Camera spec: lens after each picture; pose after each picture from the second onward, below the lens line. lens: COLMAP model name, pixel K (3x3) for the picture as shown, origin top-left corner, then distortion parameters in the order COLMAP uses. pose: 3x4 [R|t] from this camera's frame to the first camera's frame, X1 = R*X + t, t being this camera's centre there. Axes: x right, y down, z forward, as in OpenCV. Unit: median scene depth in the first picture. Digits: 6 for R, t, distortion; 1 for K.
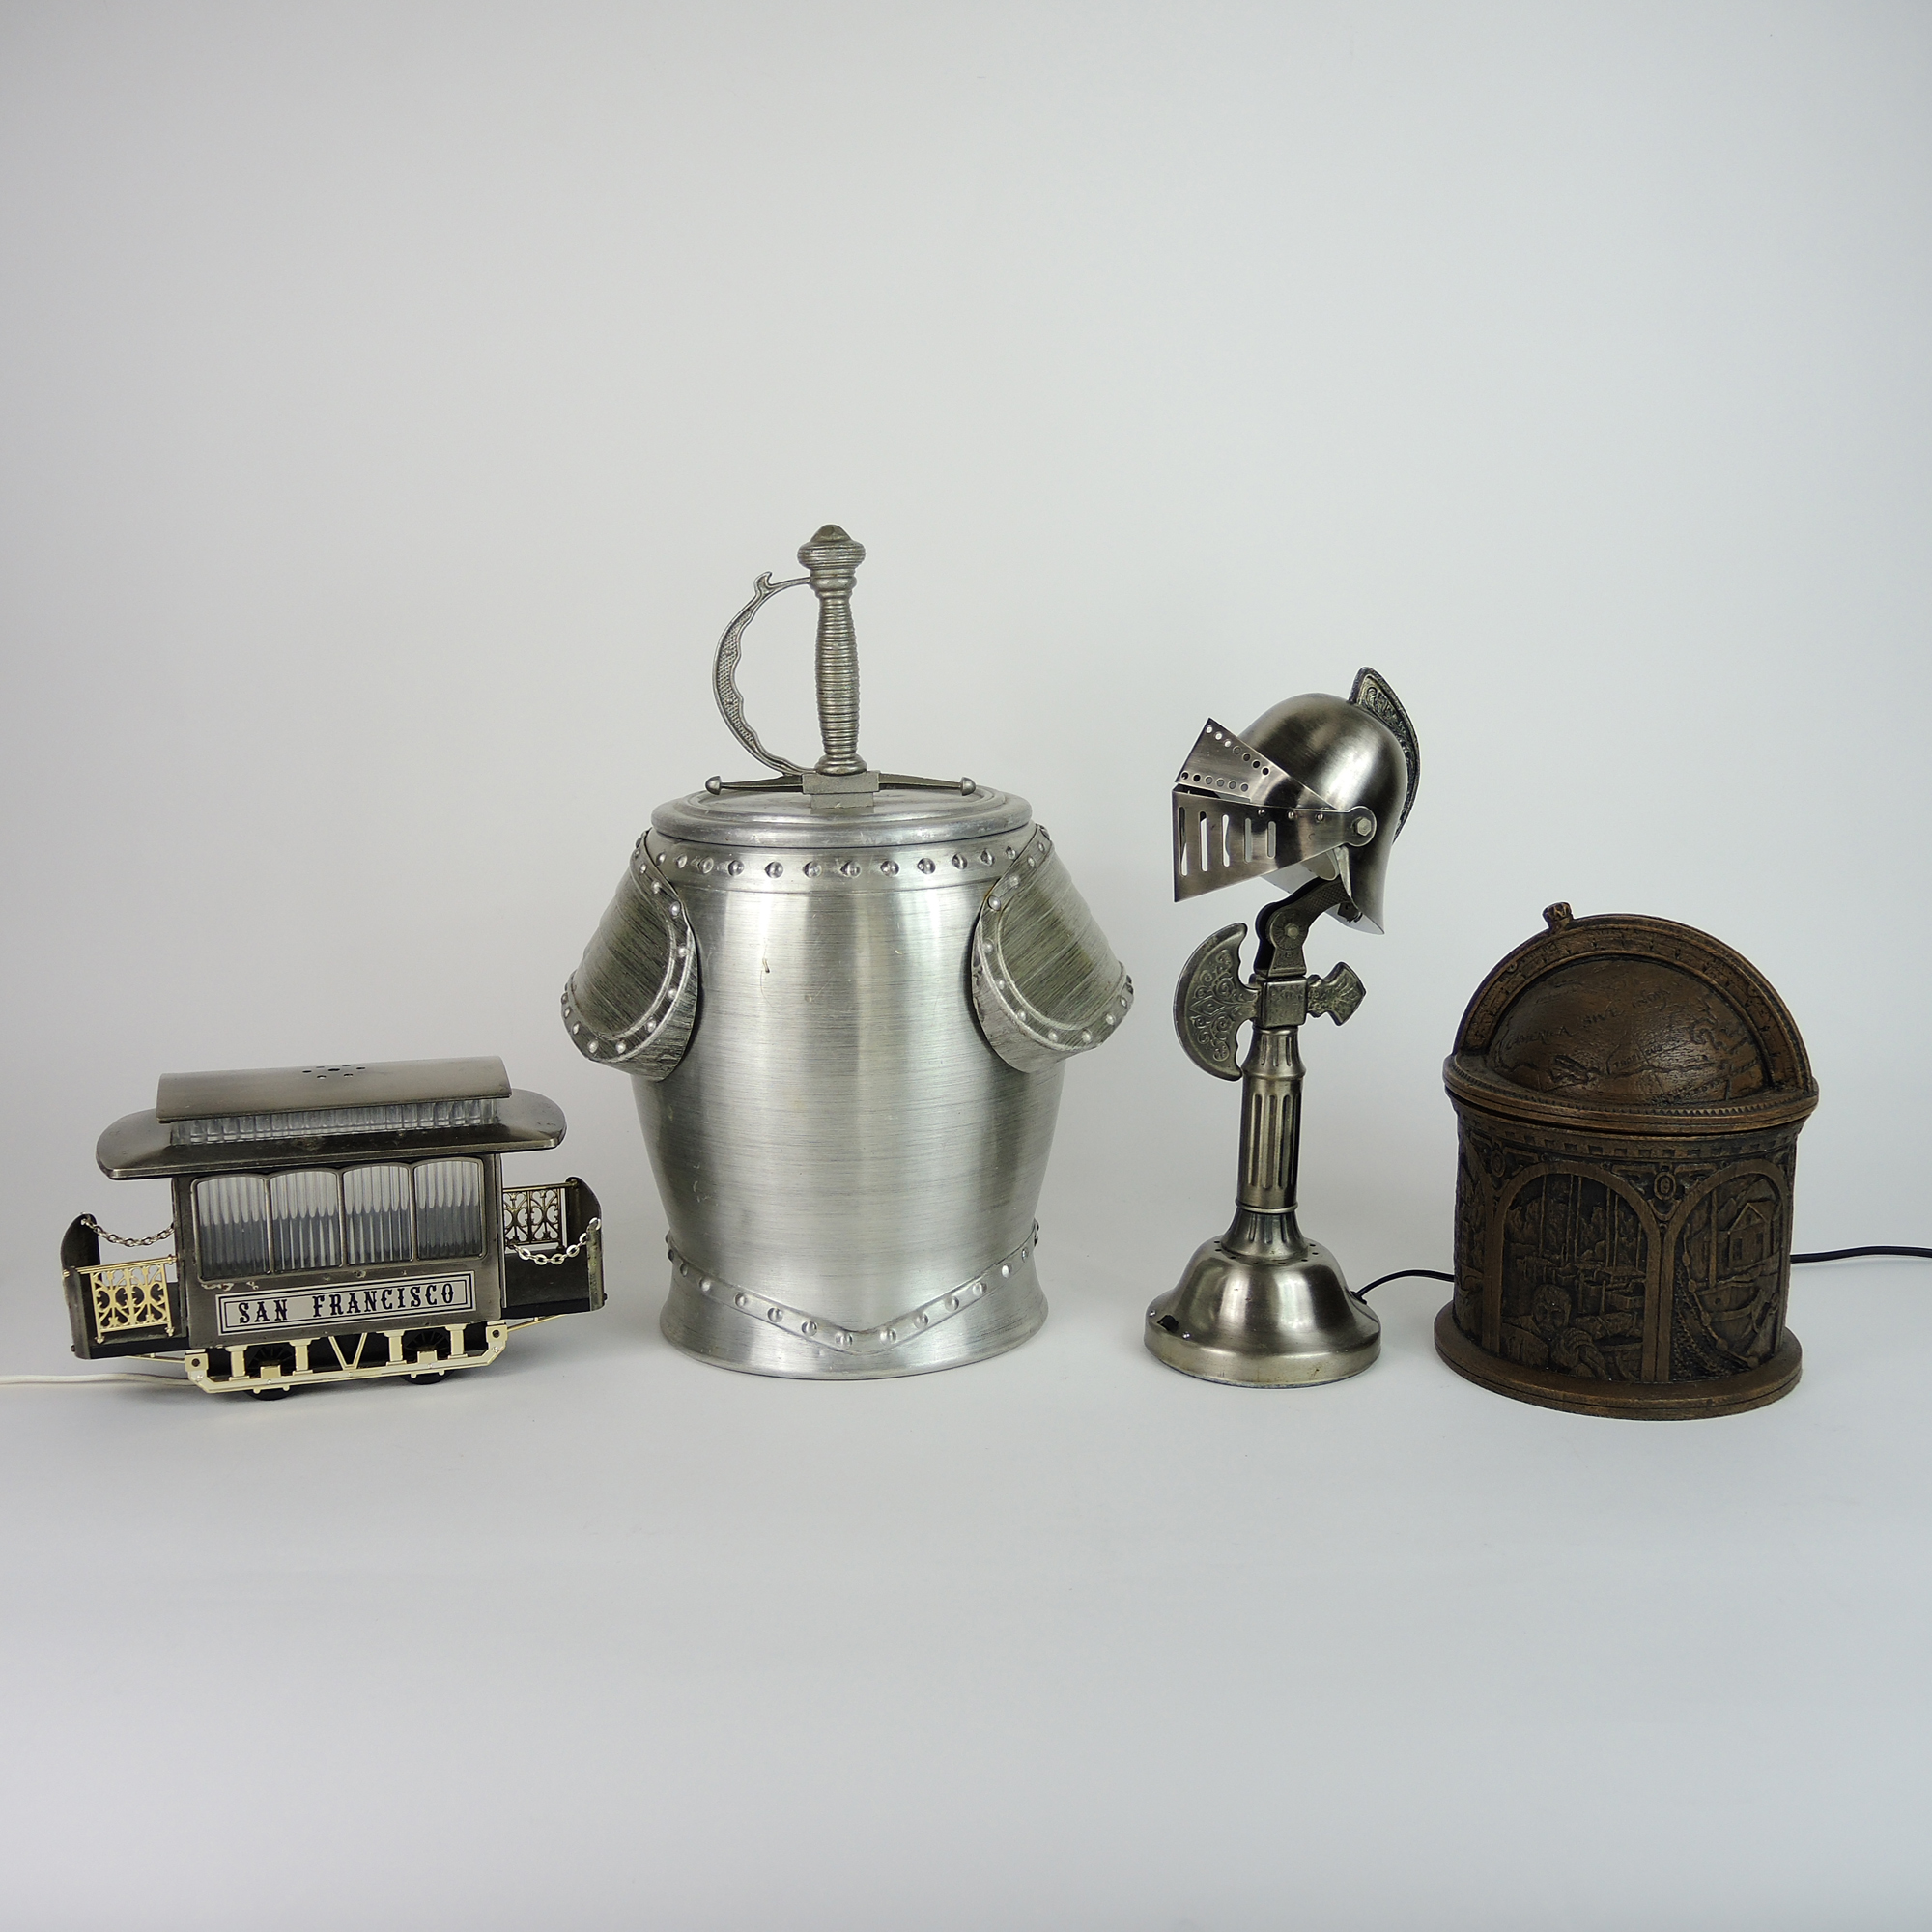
lens RADIAL K [[2287.4, 0, 959.9], [0, 2287.4, 971.7], [0, 0, 1]] dist [-0.073779, 0.000000]
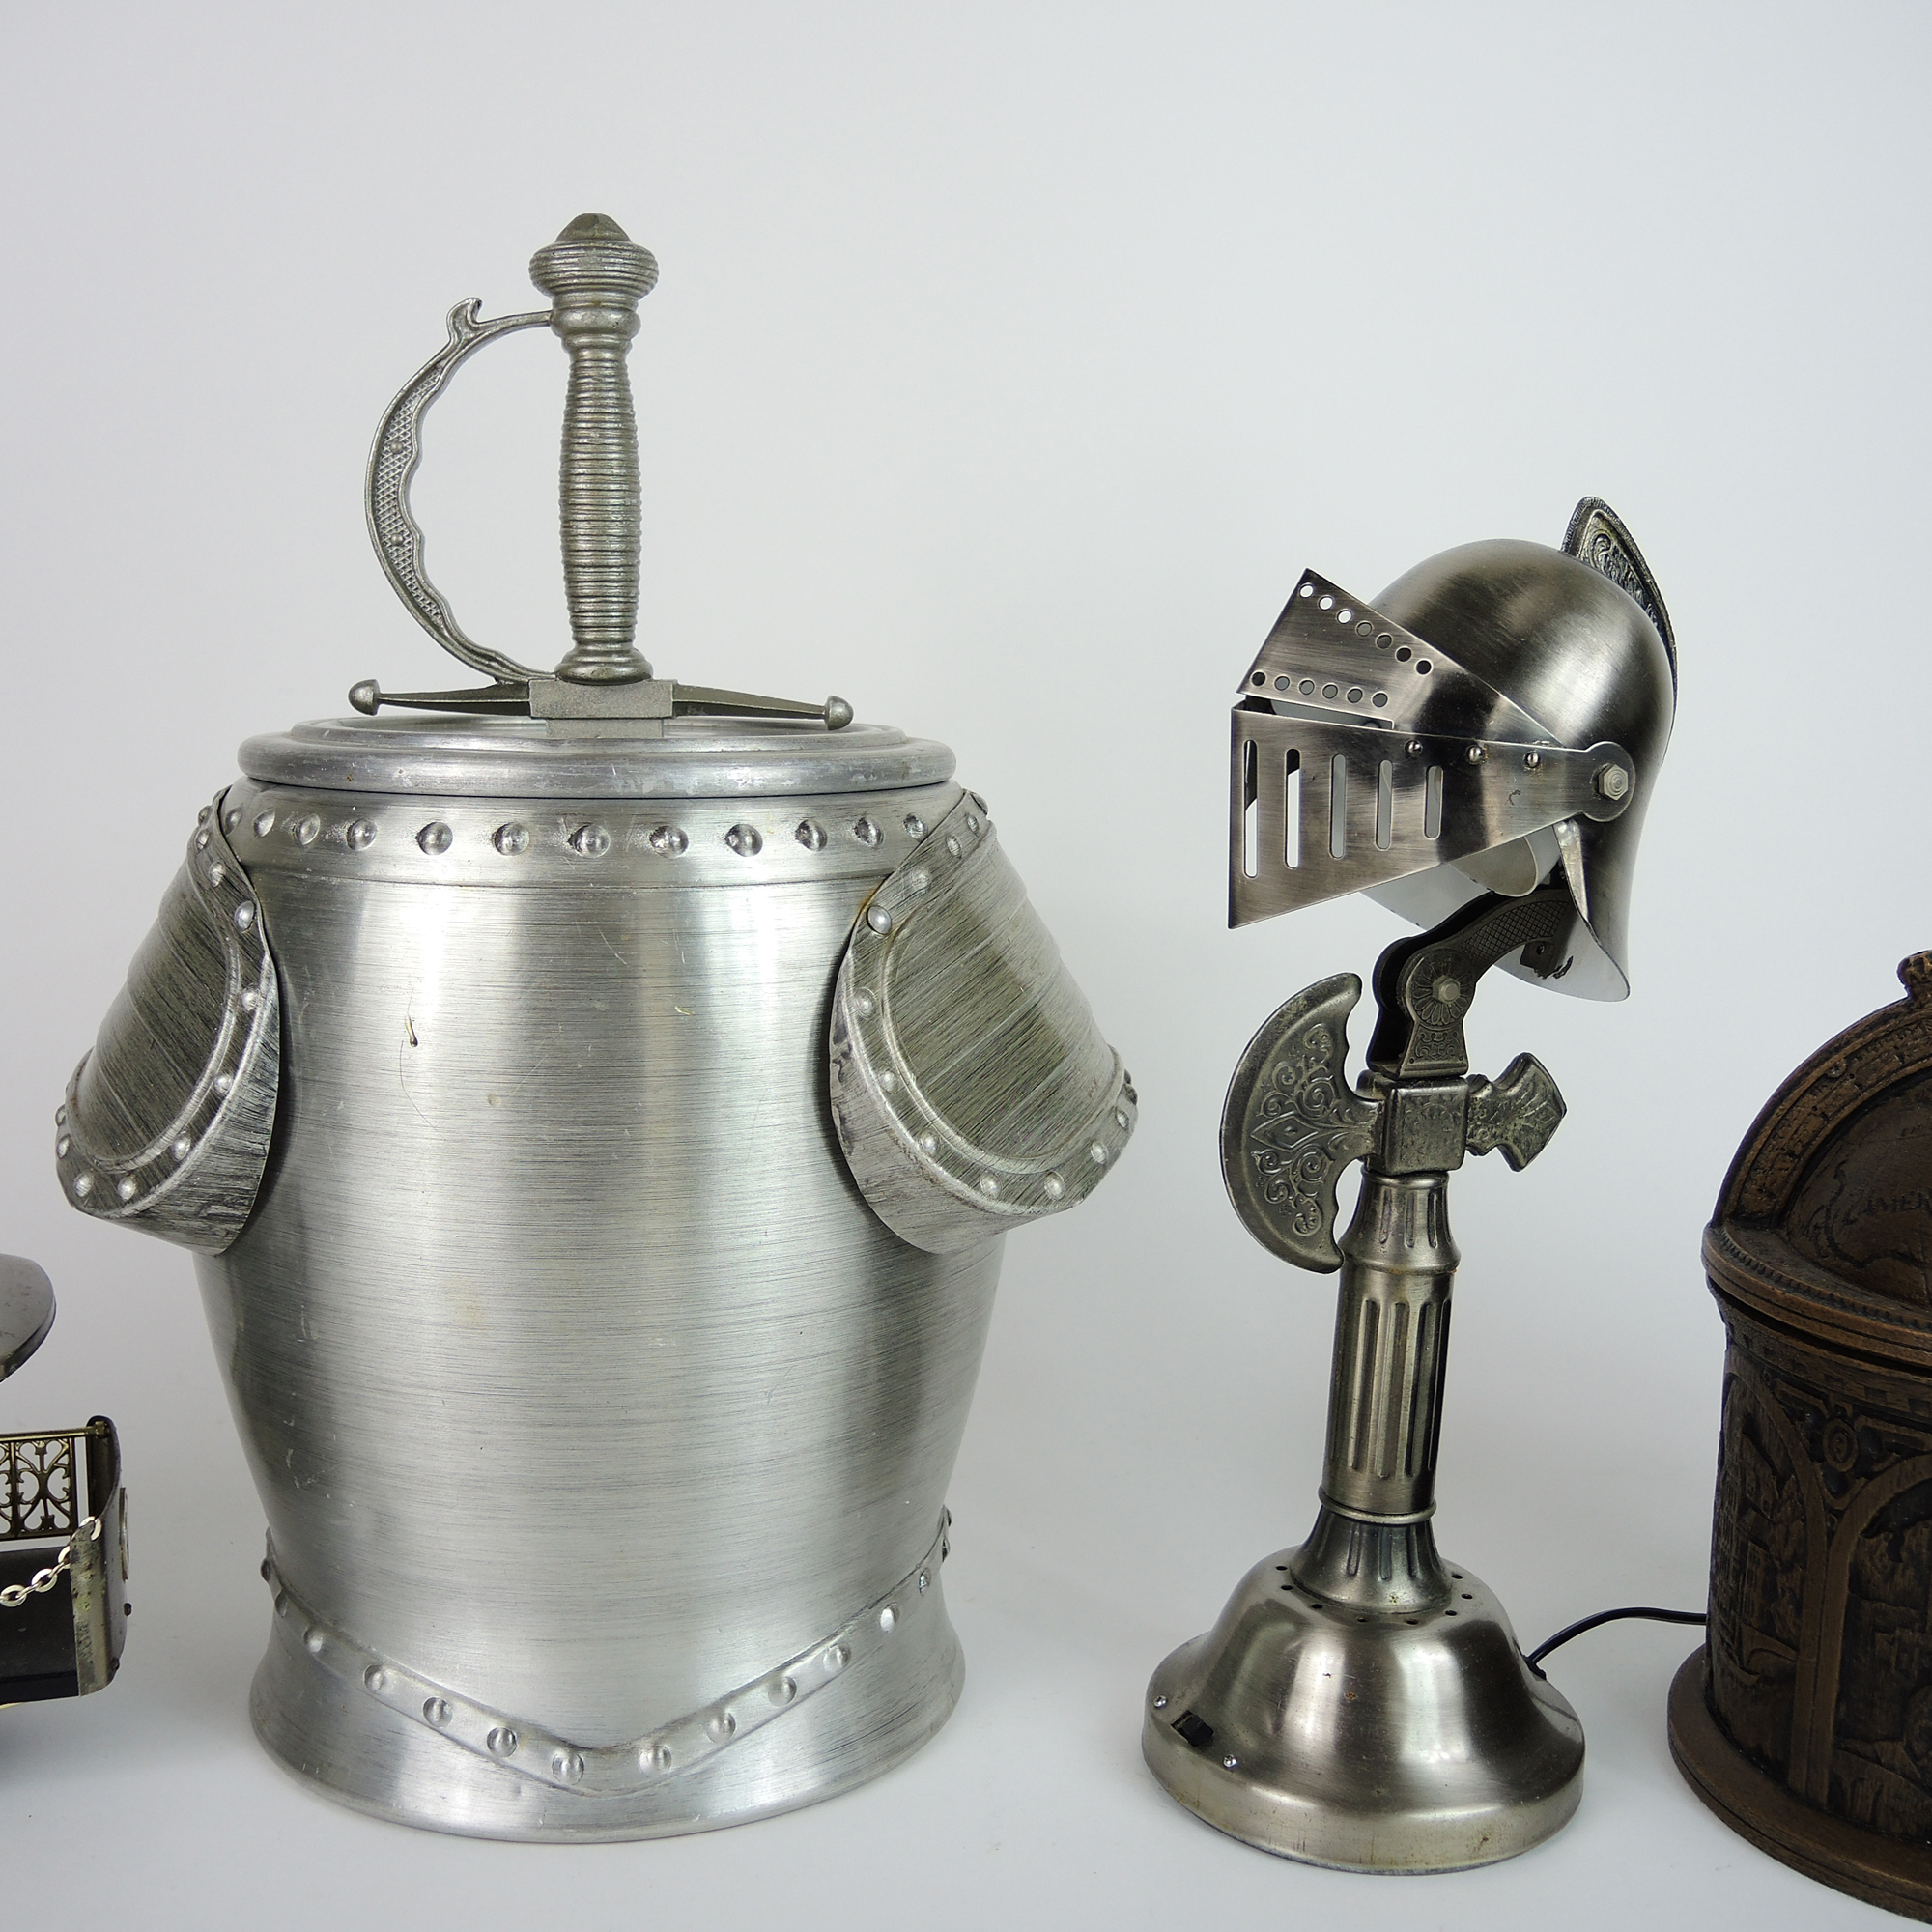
lens RADIAL K [[2287.4, 0, 969.9], [0, 2287.4, 915.2], [0, 0, 1]] dist [-0.073779, 0.000000]
pose [[0.998807, 0.024837, 0.042040, 0.013333], [-0.021896, 0.997375, -0.069023, 0.003359], [-0.043644, 0.068020, 0.996729, 0.475813]]
